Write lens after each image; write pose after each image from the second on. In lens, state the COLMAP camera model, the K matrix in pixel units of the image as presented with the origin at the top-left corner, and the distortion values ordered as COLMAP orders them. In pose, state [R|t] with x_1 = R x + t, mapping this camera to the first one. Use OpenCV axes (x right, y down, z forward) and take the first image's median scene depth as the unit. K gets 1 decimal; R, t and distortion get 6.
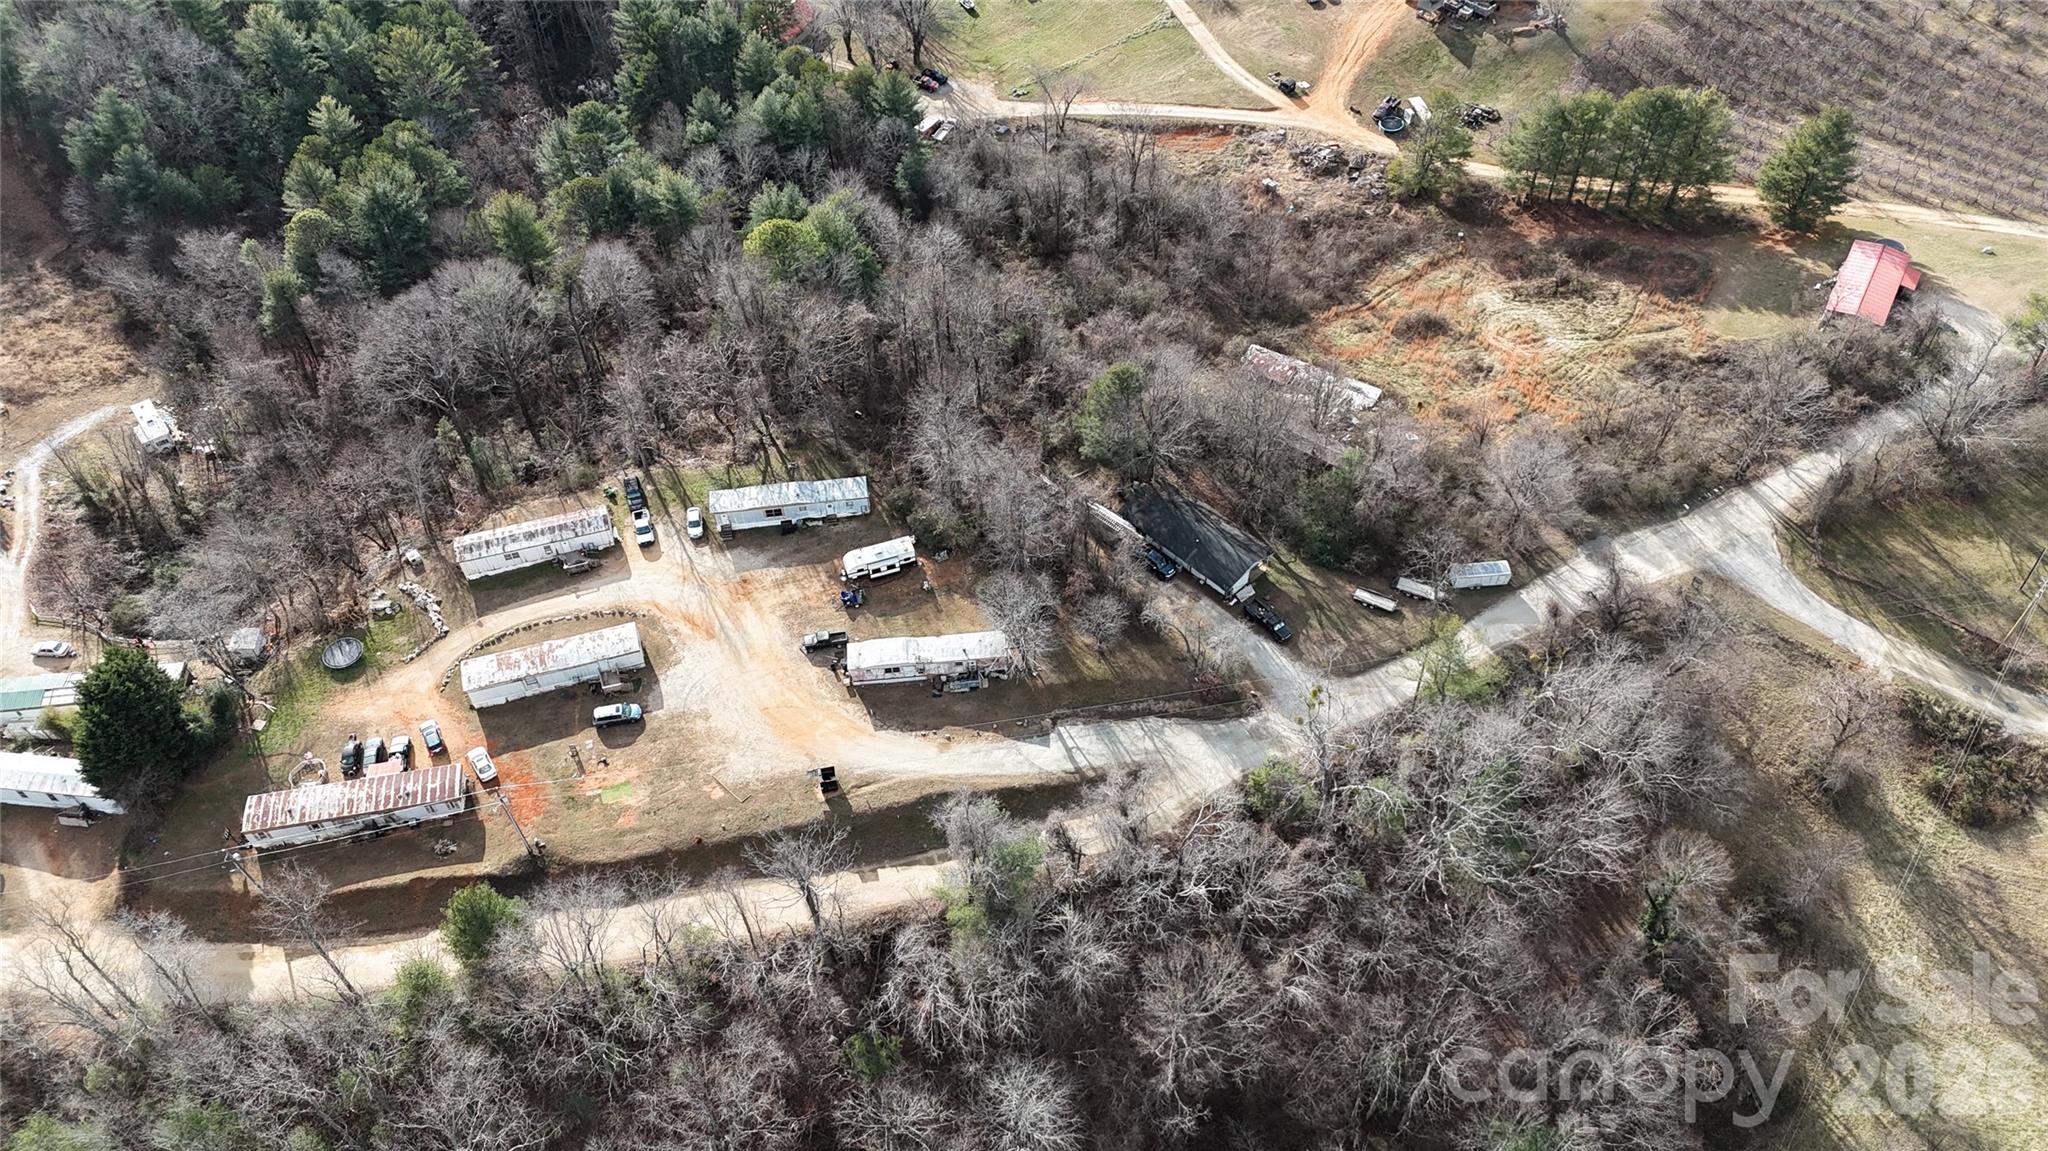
lens RADIAL K [[1499.0, 0, 1024.0], [0, 1499.0, 575.5], [0, 0, 1]] dist [0.094736, -0.094101]
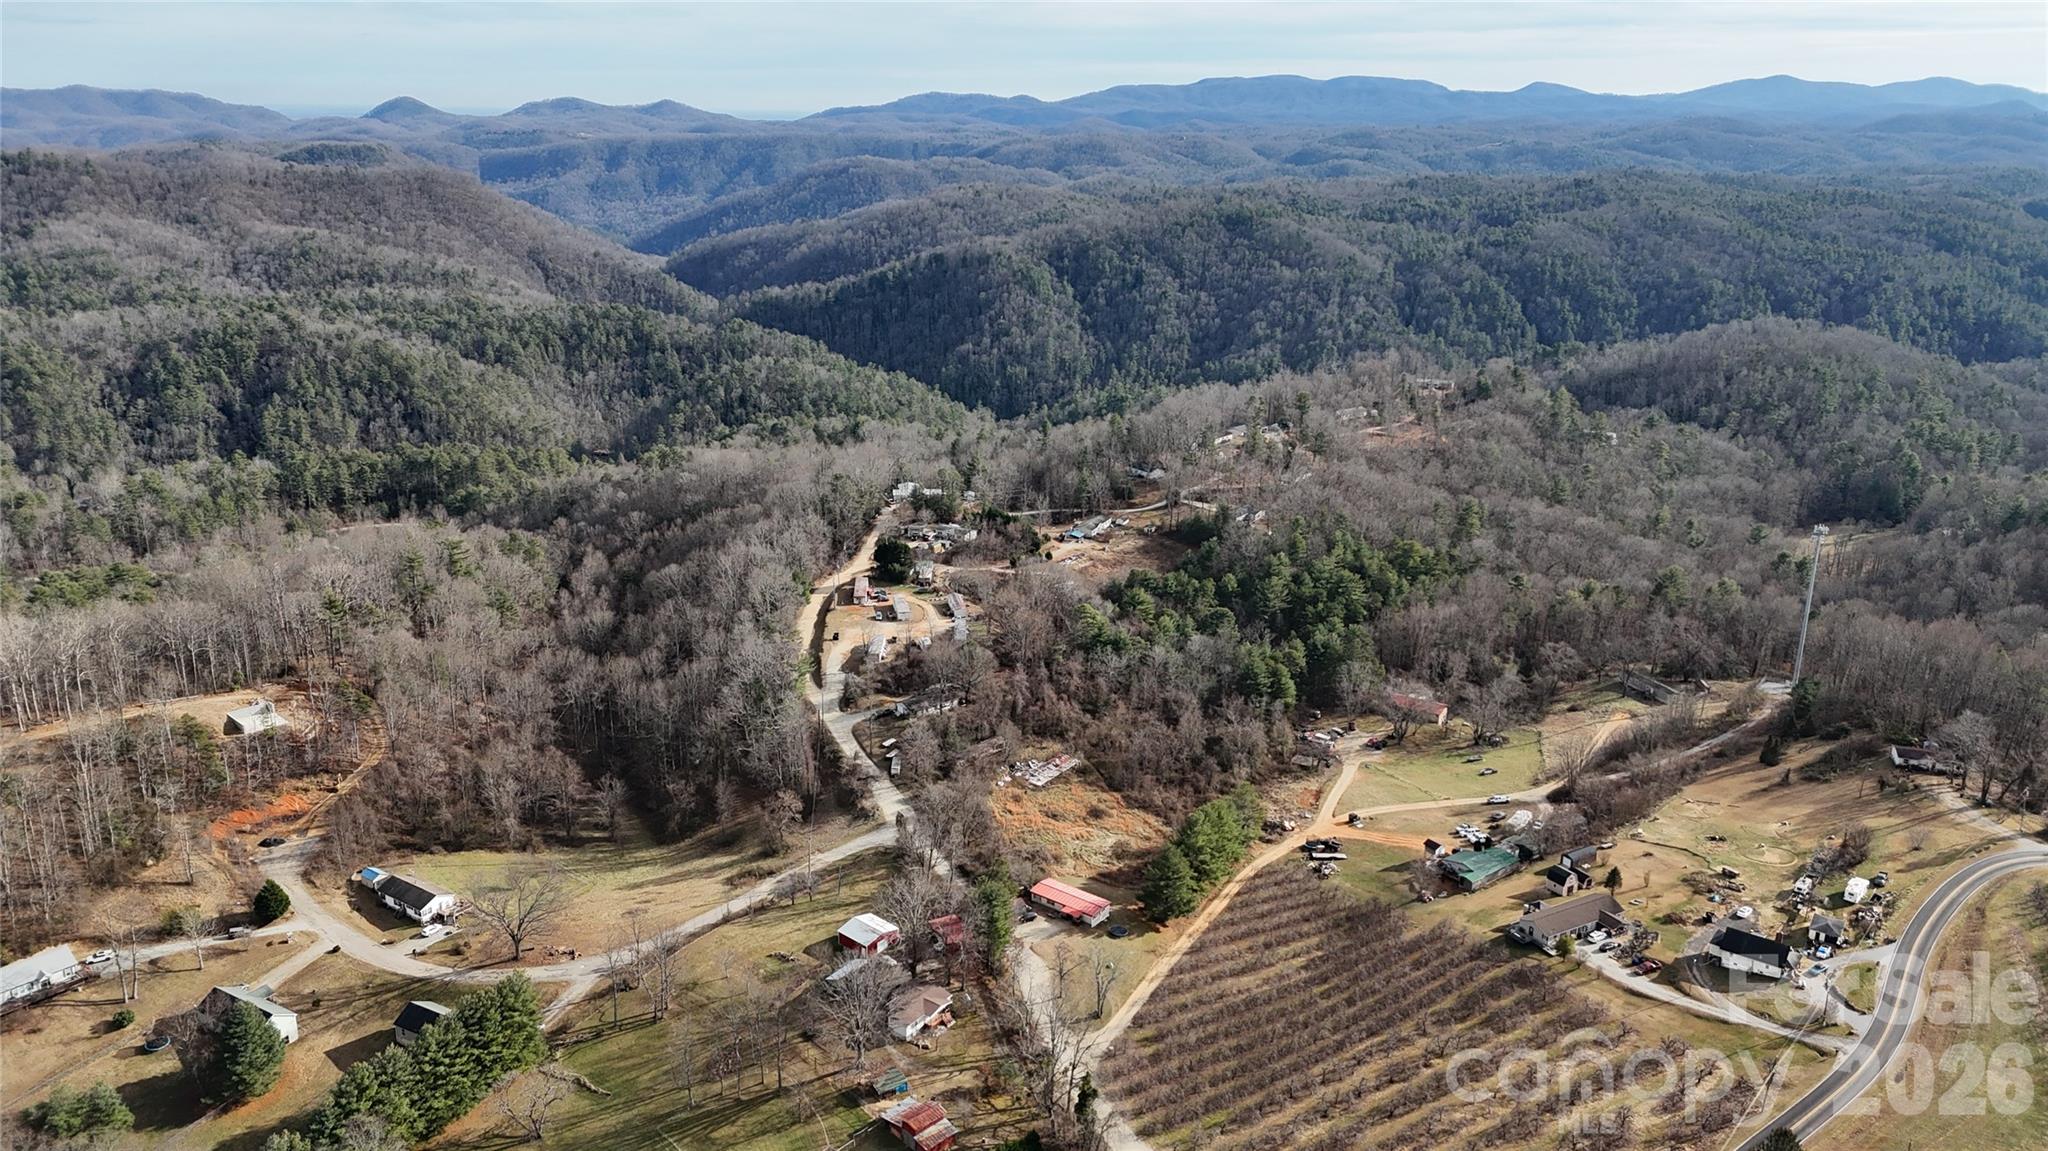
lens RADIAL K [[1493.9, 0, 1024.0], [0, 1493.9, 575.5], [0, 0, 1]] dist [0.127364, -0.192778]
pose [[-0.111739, 0.313667, -0.942936, 2.333373], [-0.764091, 0.579557, 0.283335, -0.959111], [0.635358, 0.752148, 0.174911, 0.523337]]
